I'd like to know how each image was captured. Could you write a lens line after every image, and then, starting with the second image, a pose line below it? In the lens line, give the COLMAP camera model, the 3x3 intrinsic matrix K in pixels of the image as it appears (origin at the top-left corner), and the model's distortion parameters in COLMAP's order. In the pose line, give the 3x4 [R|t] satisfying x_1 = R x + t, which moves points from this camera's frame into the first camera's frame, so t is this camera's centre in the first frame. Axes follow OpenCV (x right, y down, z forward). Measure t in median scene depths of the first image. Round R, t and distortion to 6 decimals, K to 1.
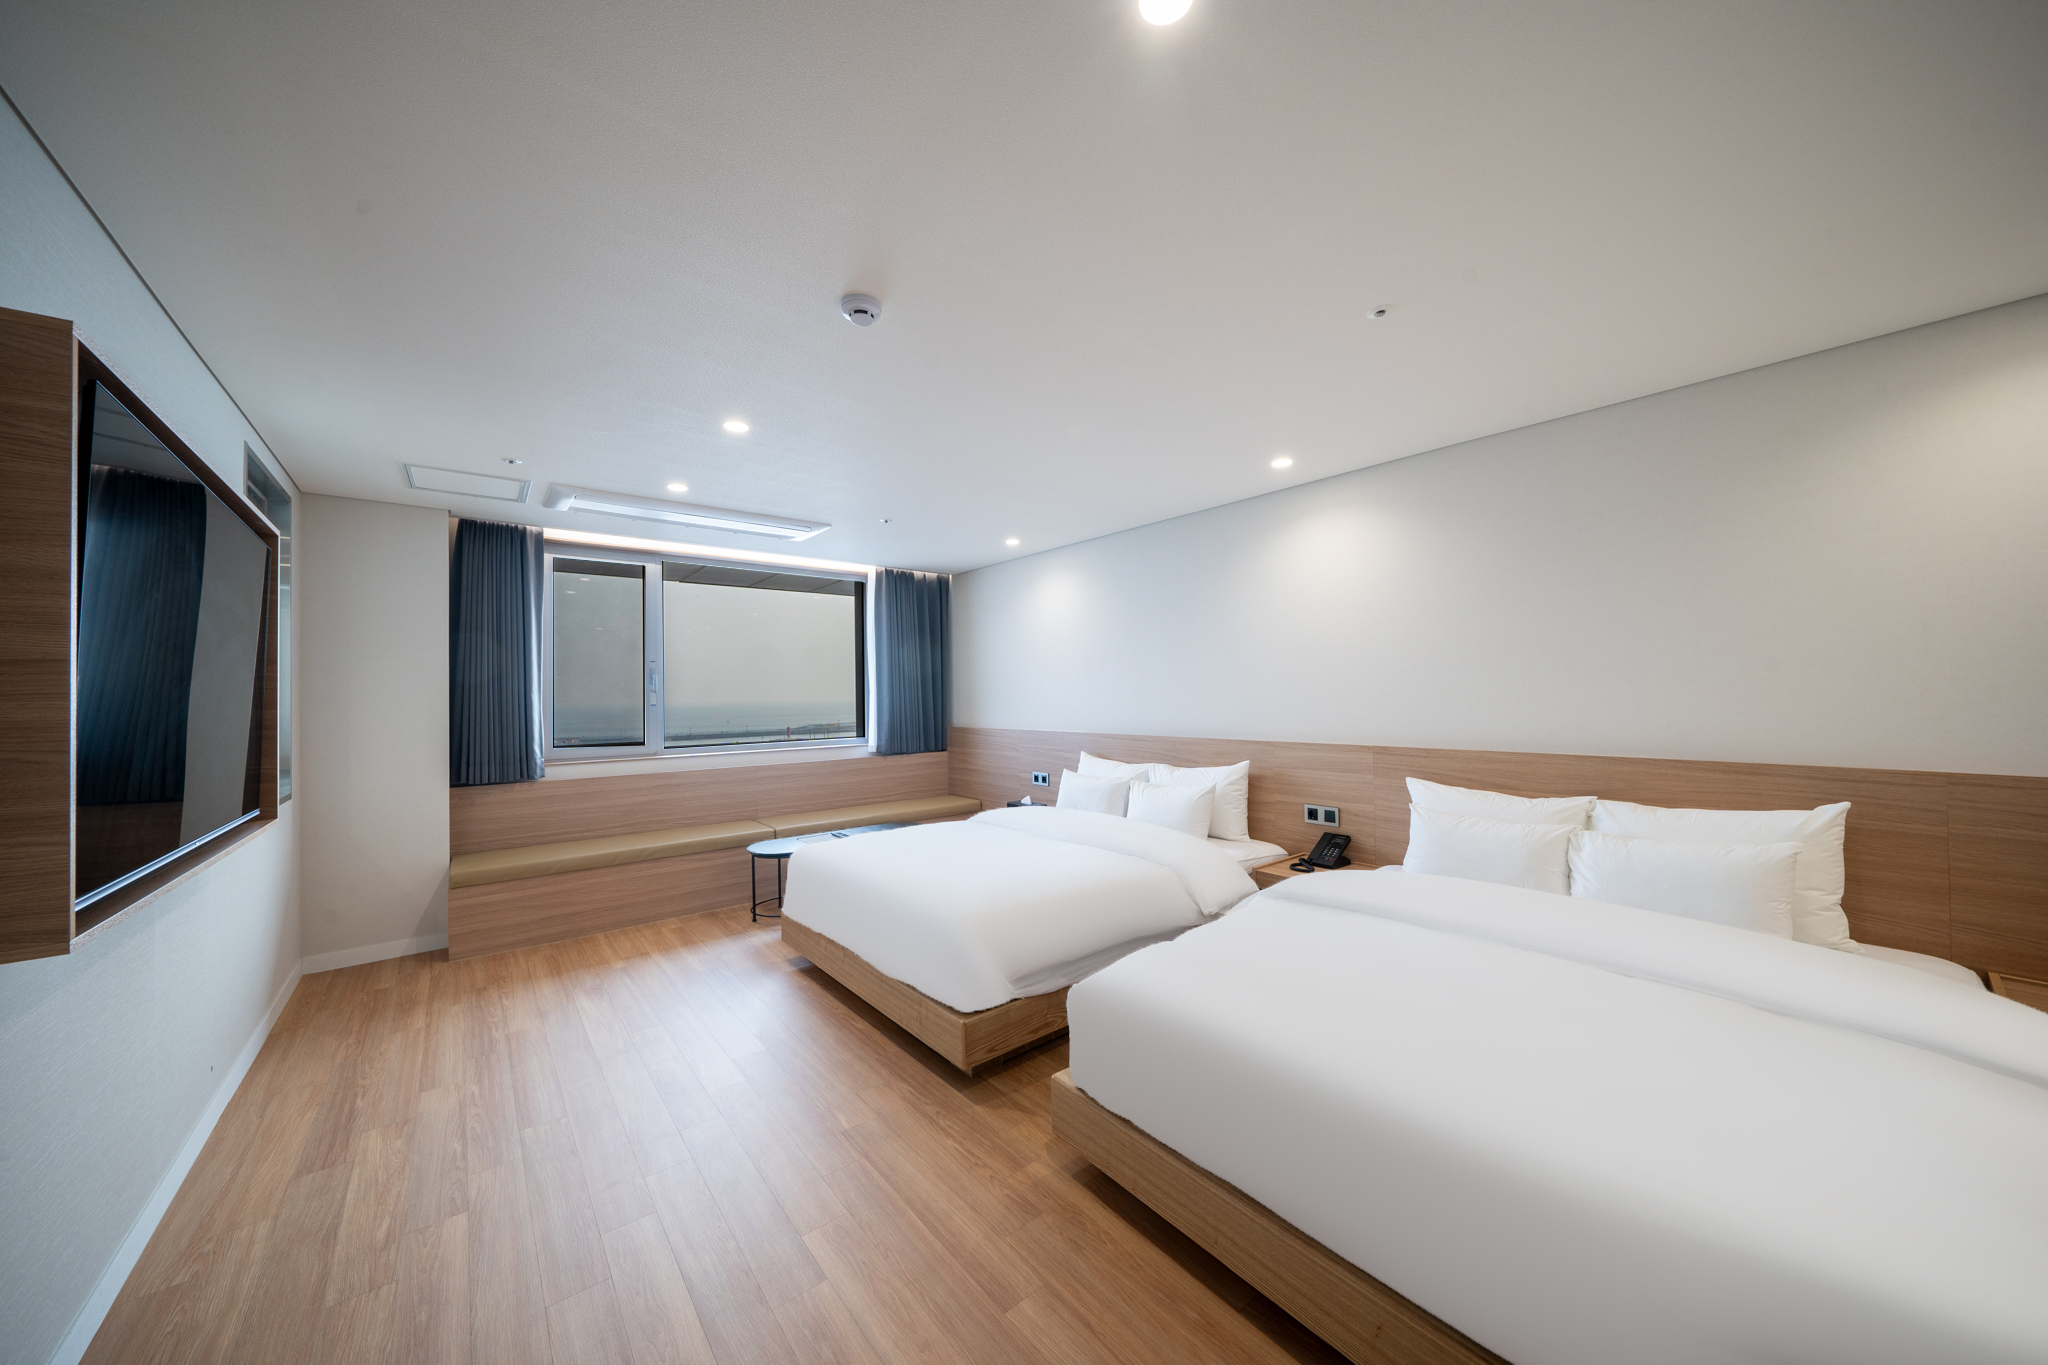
lens RADIAL K [[695.7, 0, 1027.0], [0, 695.7, 692.8], [0, 0, 1]] dist [-0.010015, 0.000650]
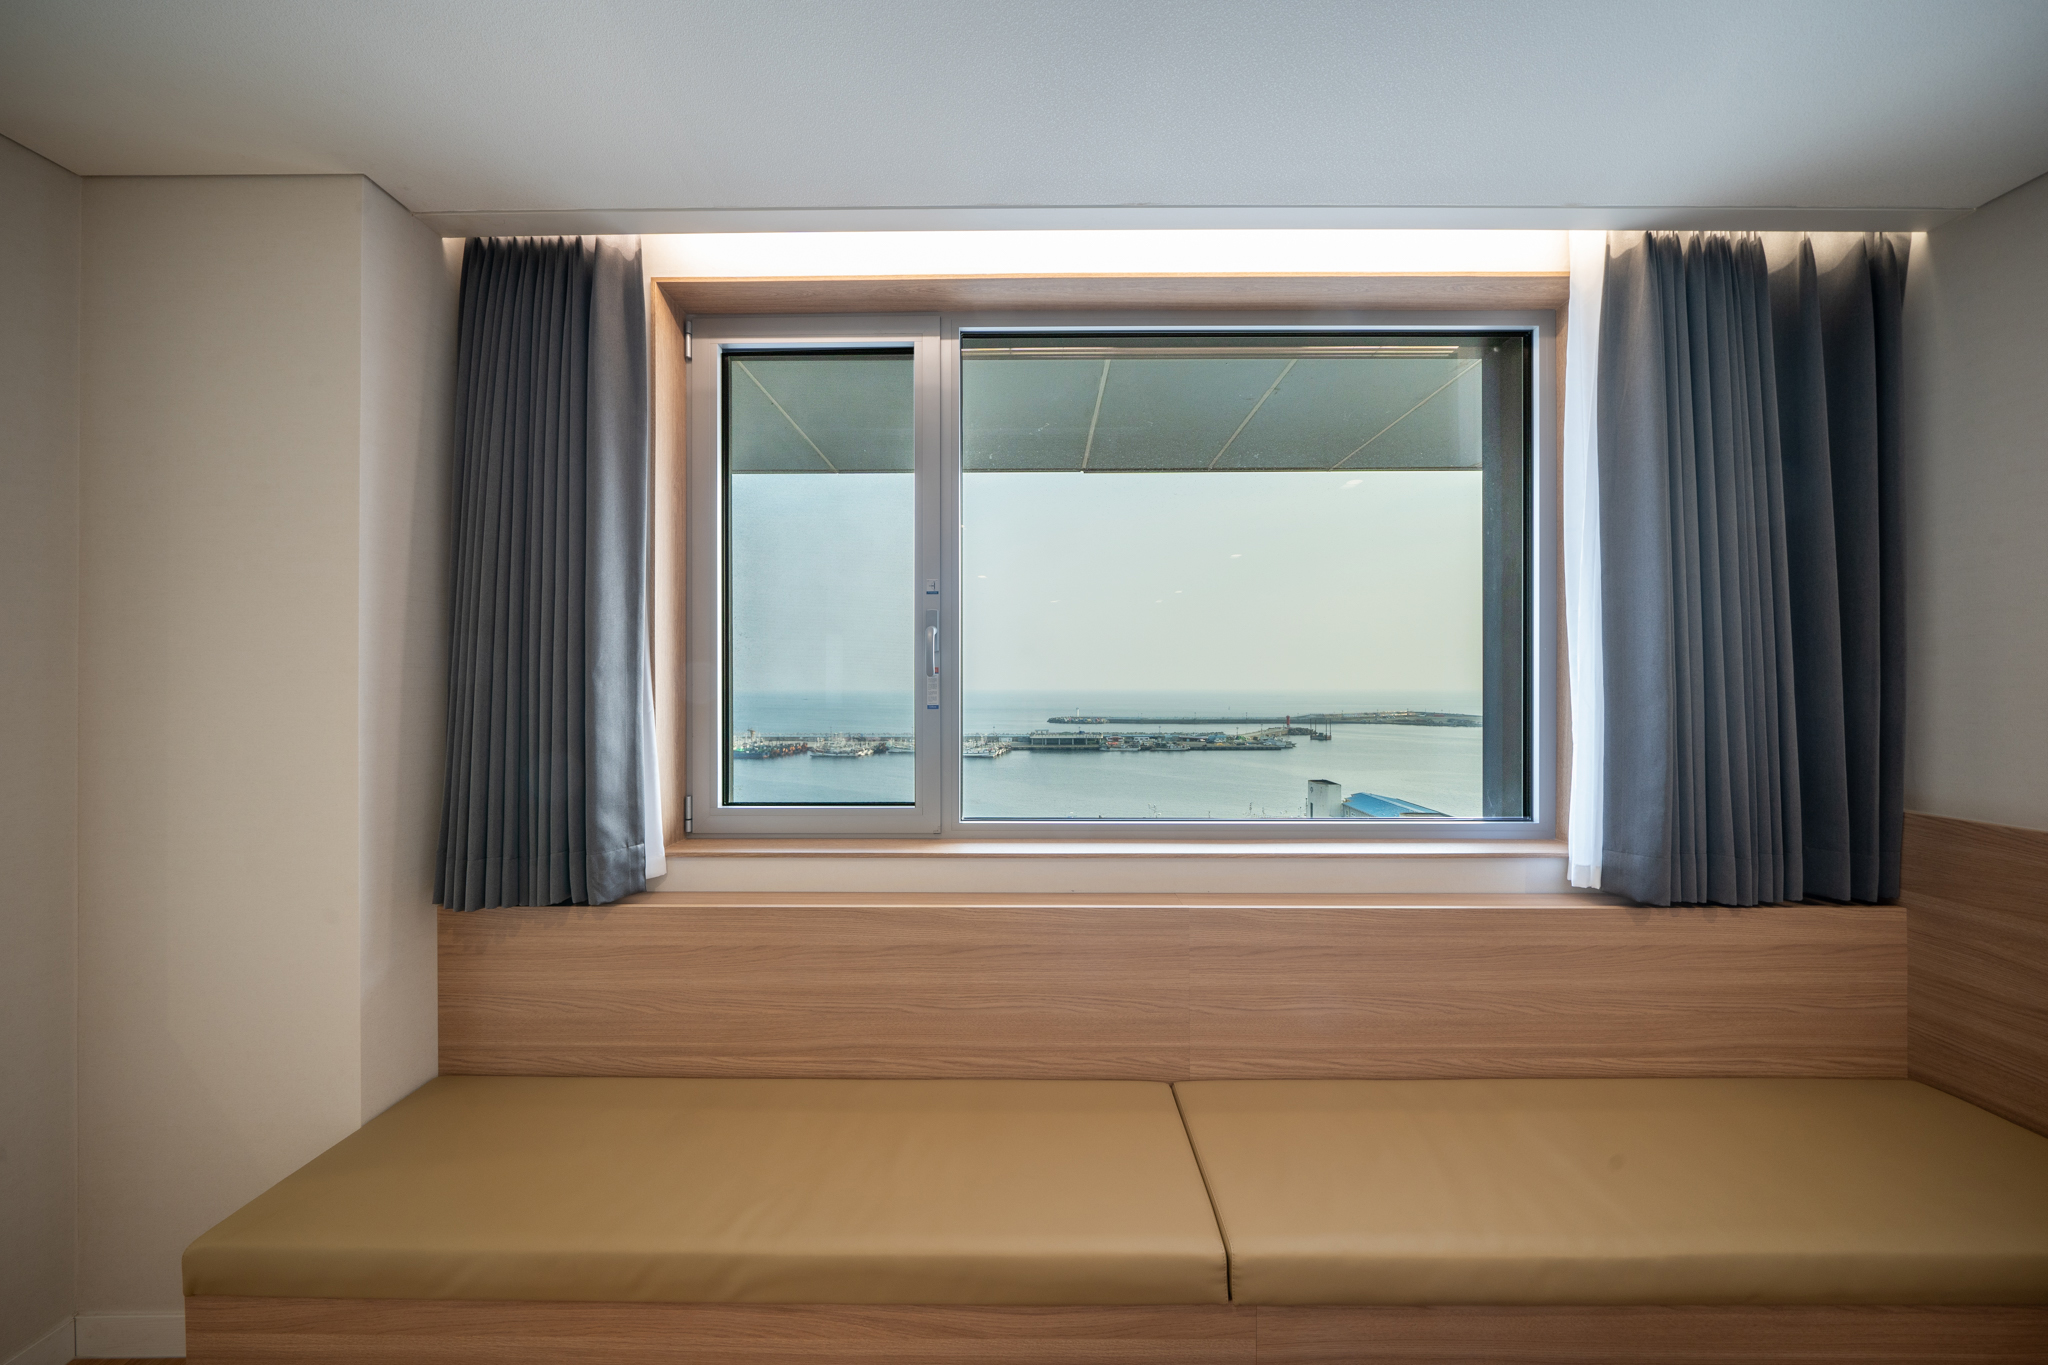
lens RADIAL K [[695.7, 0, 1022.3], [0, 695.7, 690.1], [0, 0, 1]] dist [-0.010015, 0.000650]
pose [[0.767017, 0.016267, -0.641421, -0.218528], [-0.007596, 0.999839, 0.016274, 0.001249], [0.641582, -0.007610, 0.767016, 0.629900]]
